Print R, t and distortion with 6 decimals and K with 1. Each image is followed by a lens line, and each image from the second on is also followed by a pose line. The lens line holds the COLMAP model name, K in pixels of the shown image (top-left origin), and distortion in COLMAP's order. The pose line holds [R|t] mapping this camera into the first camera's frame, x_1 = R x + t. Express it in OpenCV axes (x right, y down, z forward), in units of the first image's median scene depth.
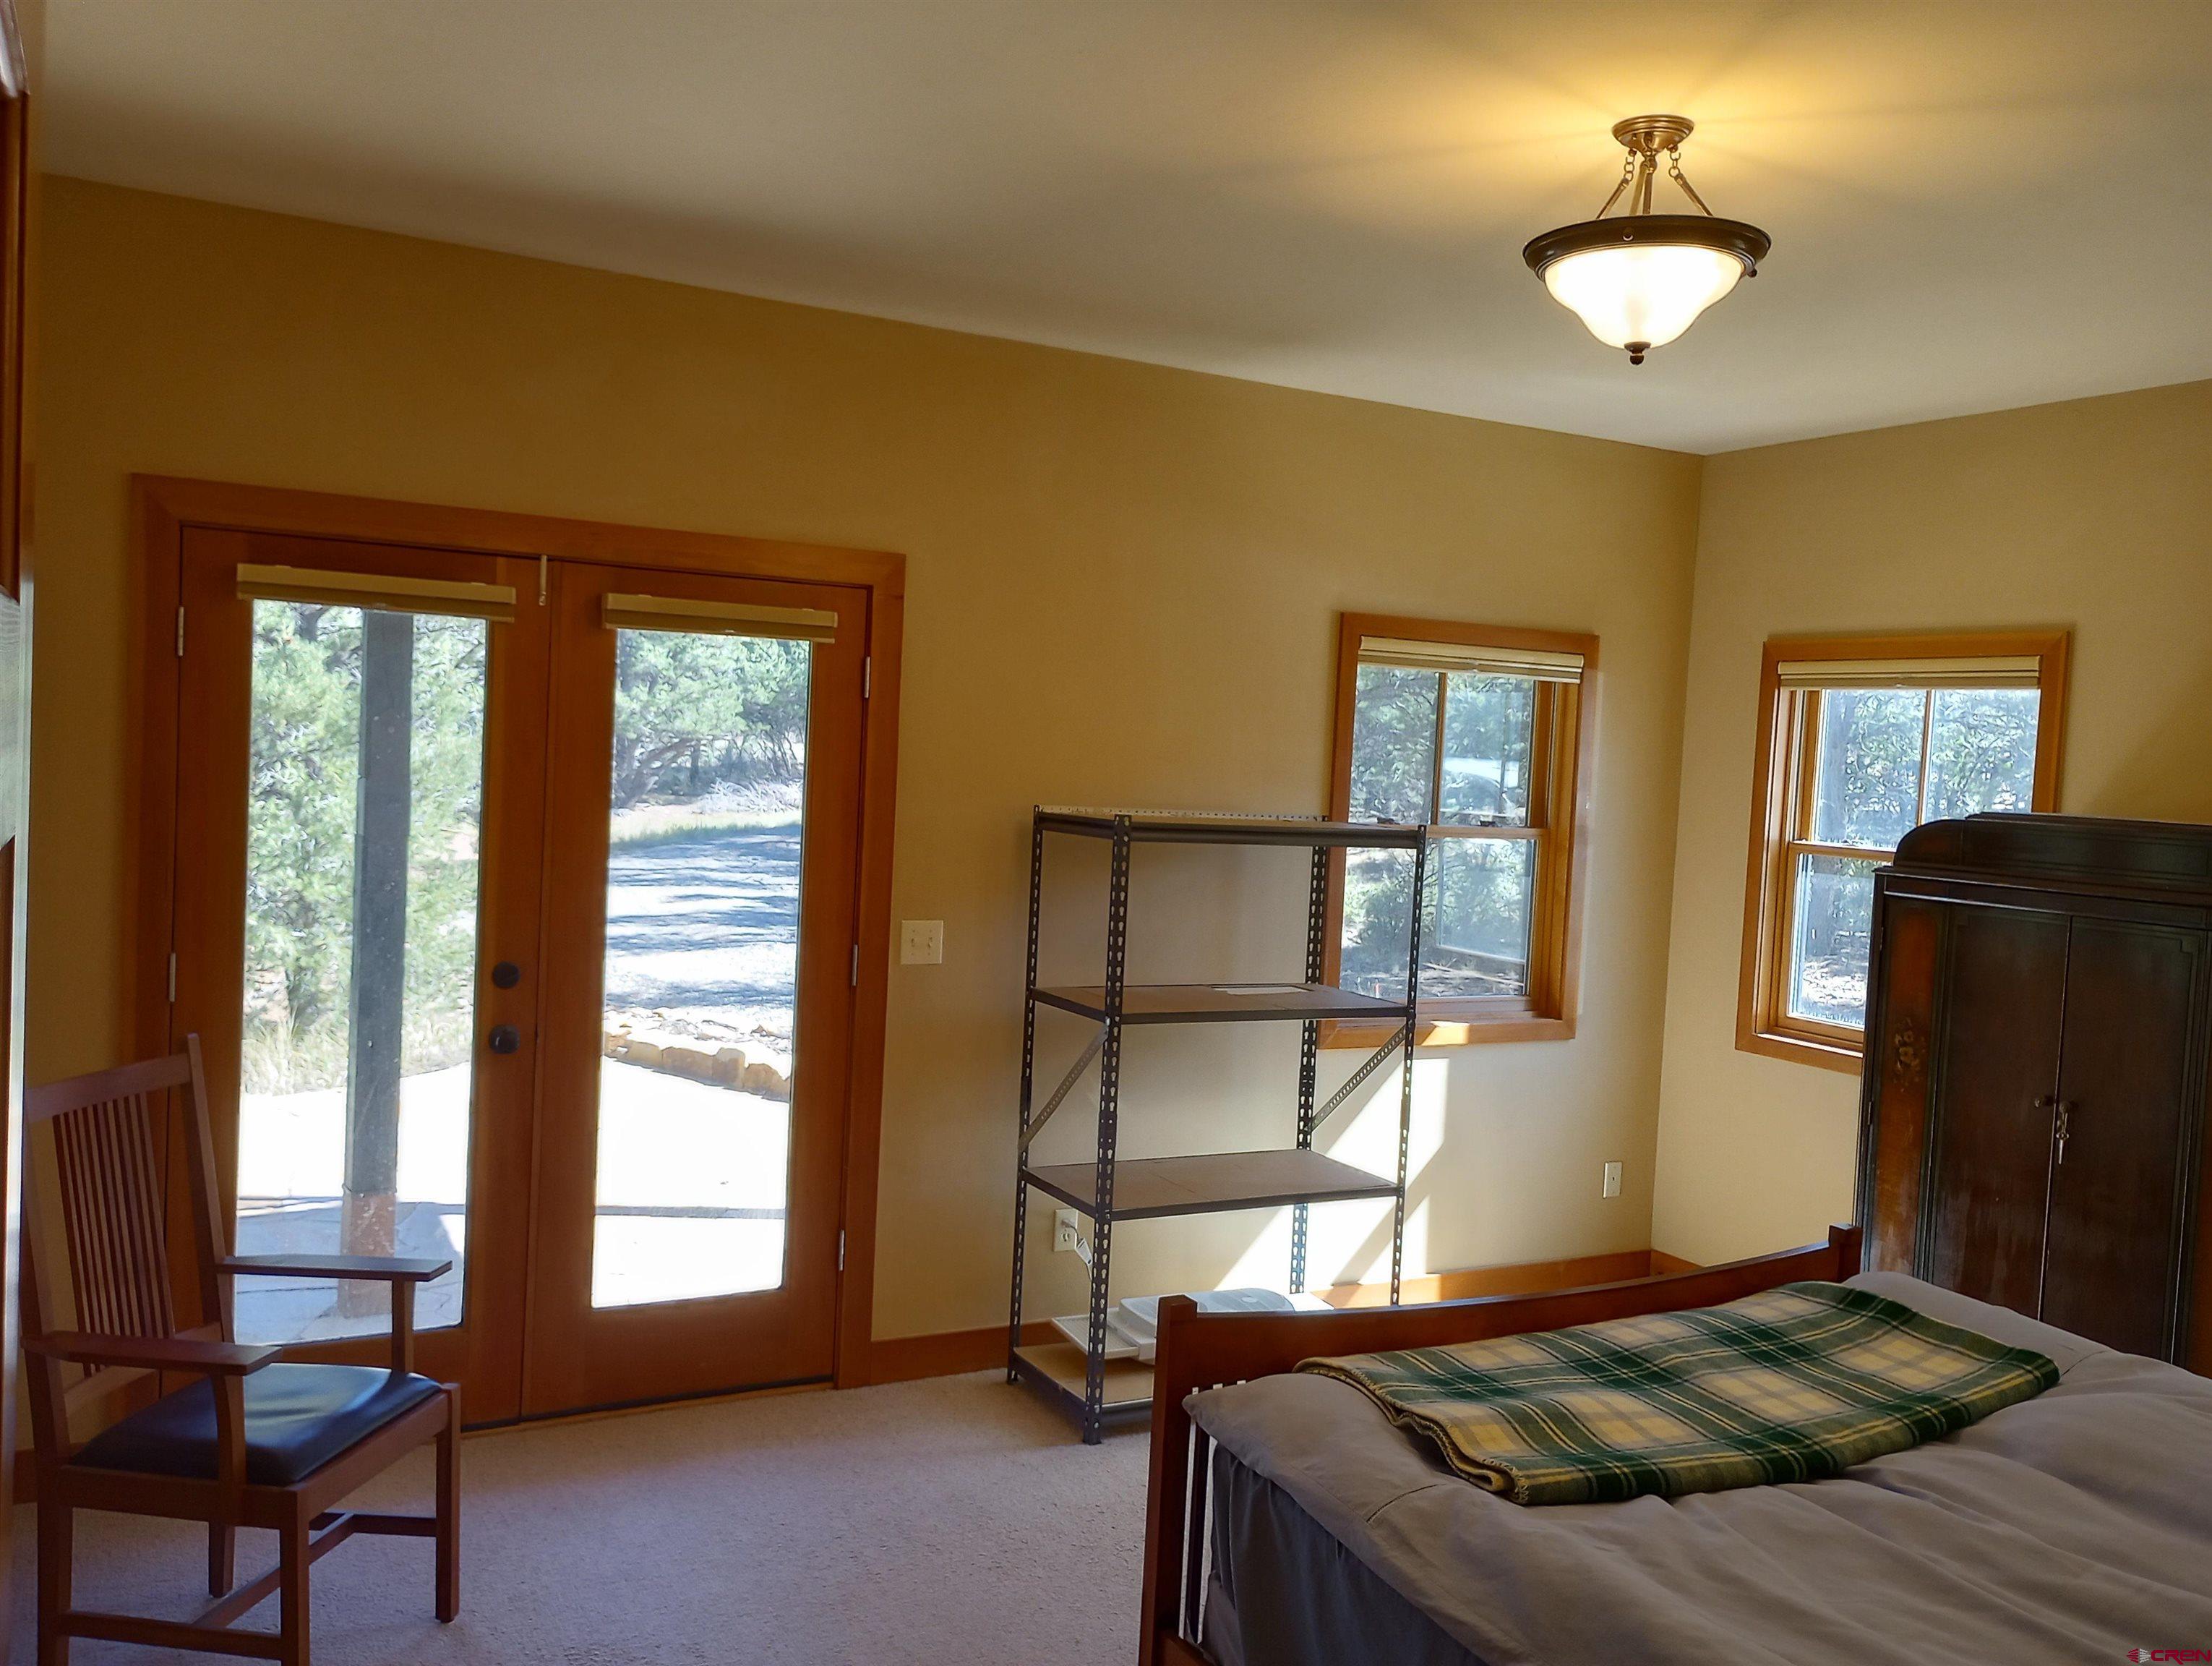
lens RADIAL K [[1856.6, 0, 1103.0], [0, 1856.6, 842.2], [0, 0, 1]] dist [0.092151, -0.104411]
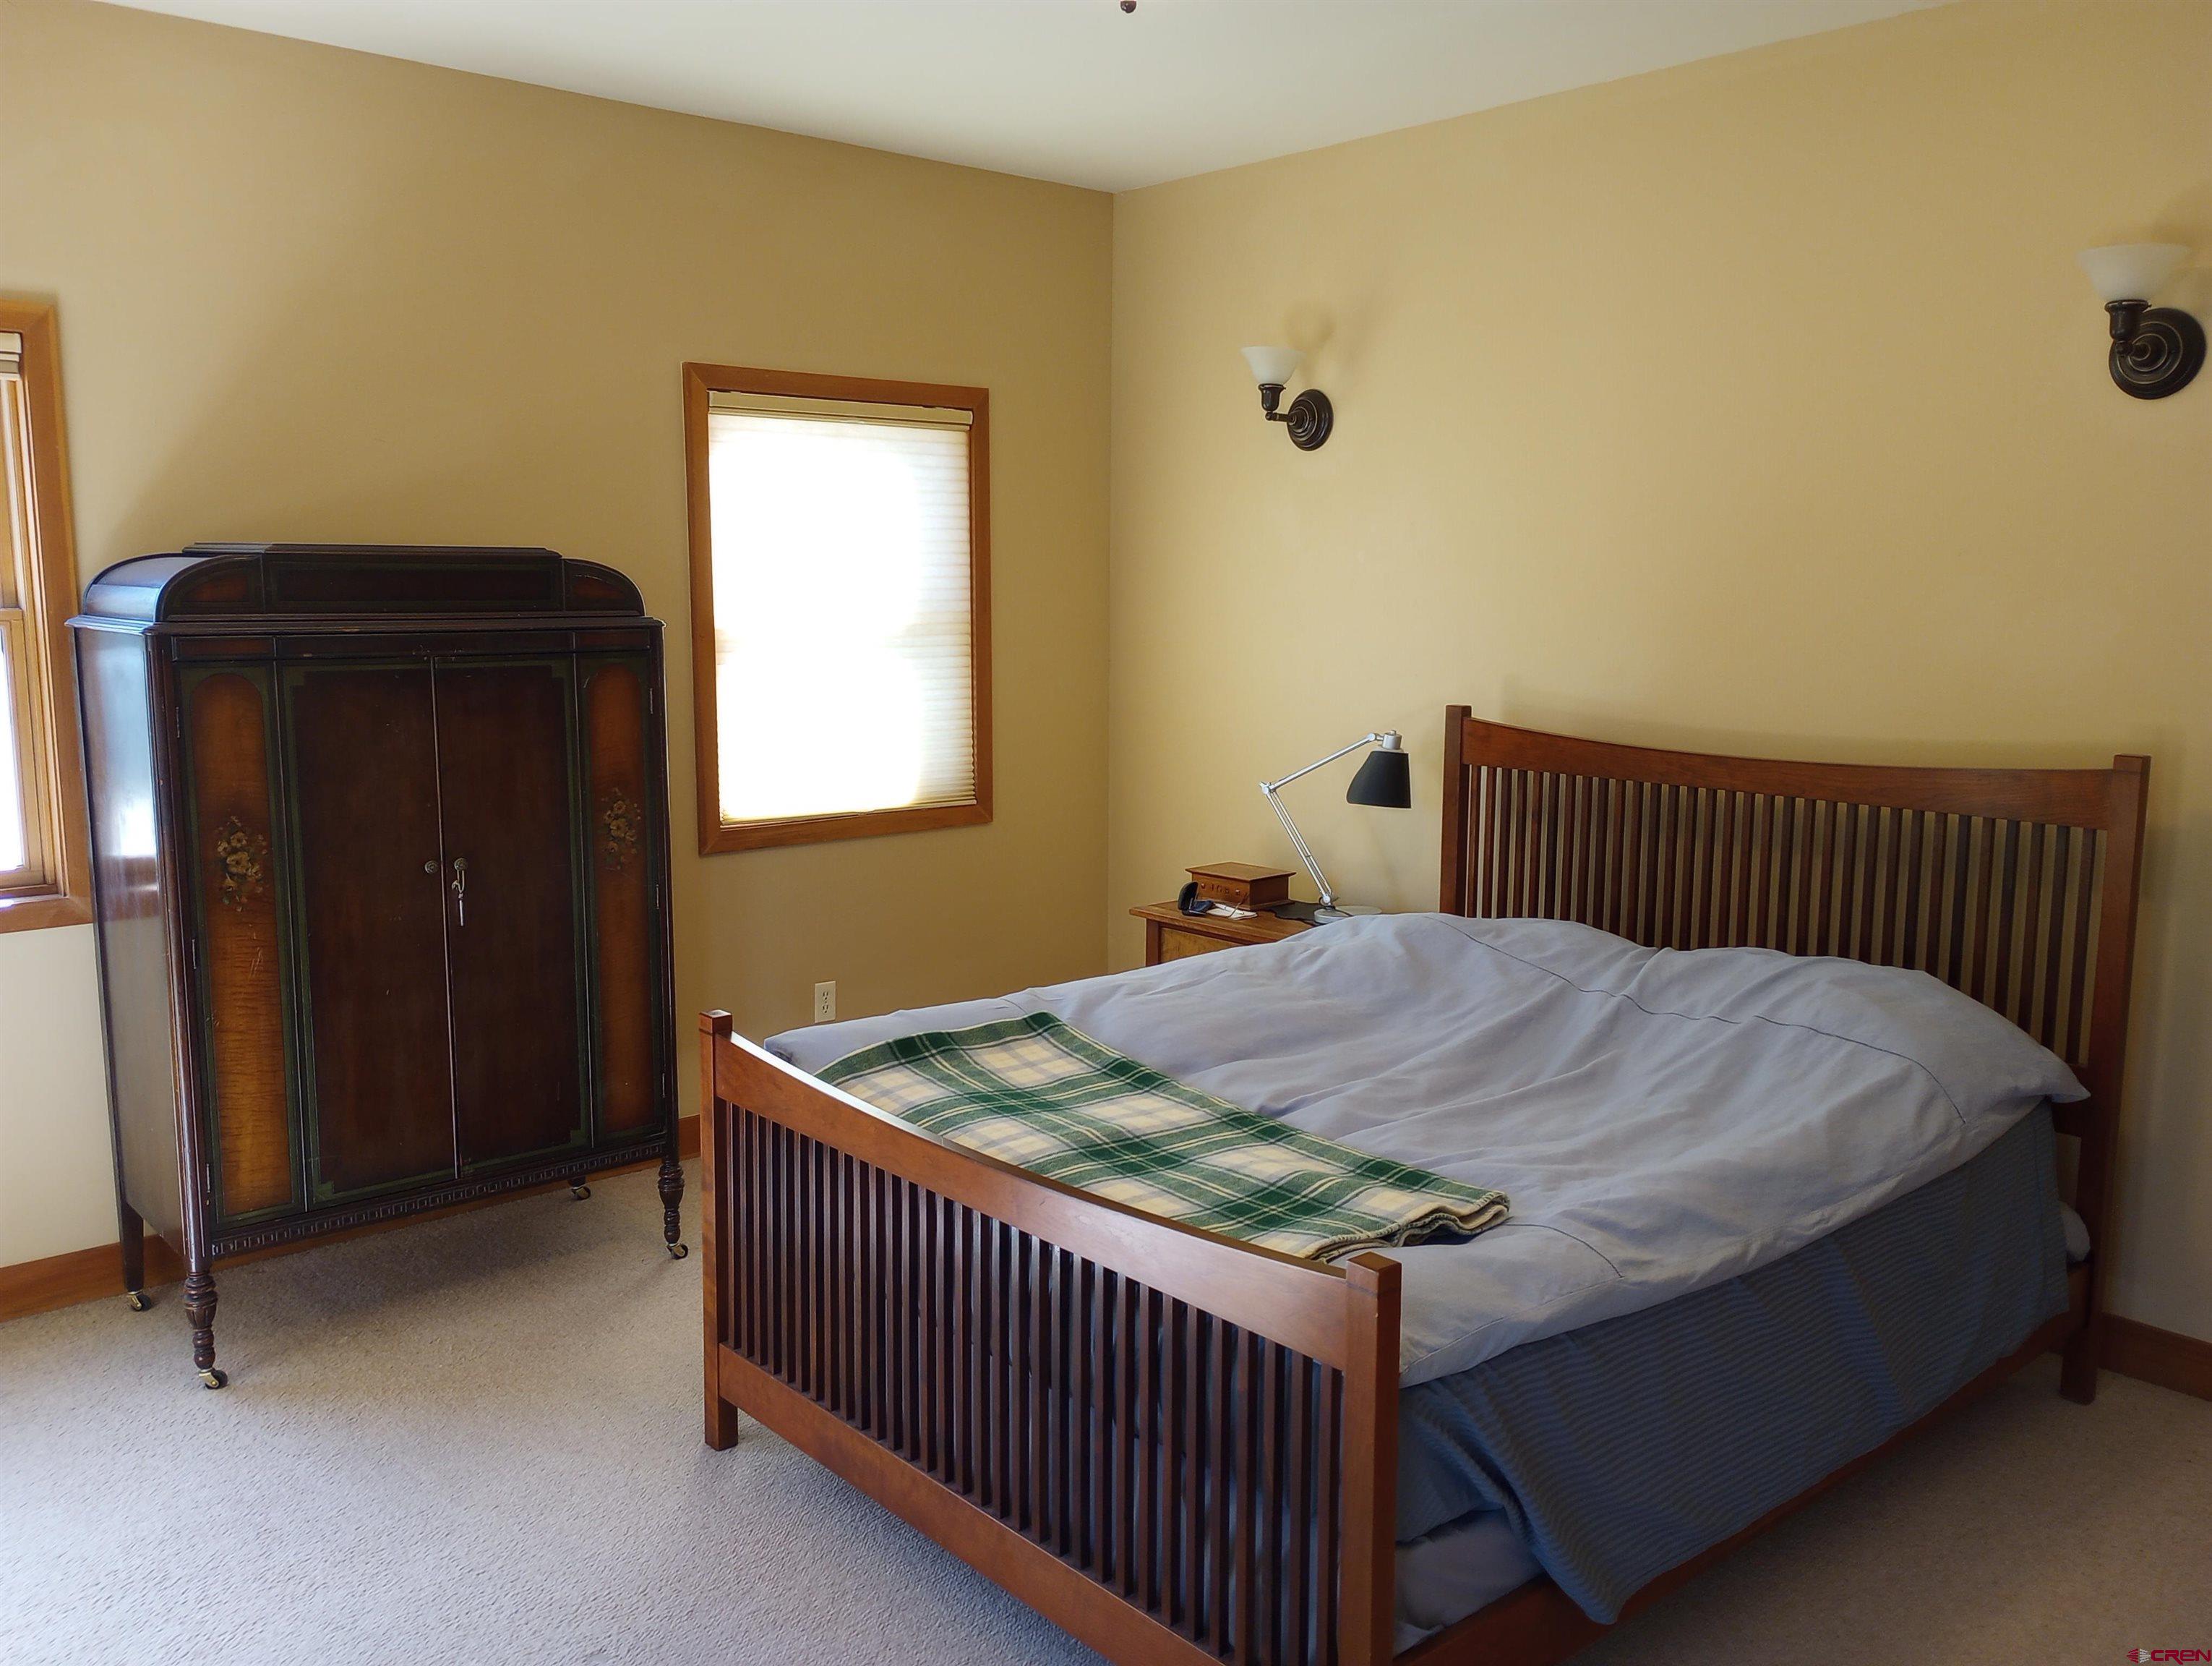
lens RADIAL K [[1856.6, 0, 1103.0], [0, 1856.6, 842.2], [0, 0, 1]] dist [0.092151, -0.104411]
pose [[-0.216619, -0.201394, 0.955257, -0.564197], [0.036003, 0.976177, 0.213969, -0.071407], [-0.975592, 0.080742, -0.204207, 1.155427]]
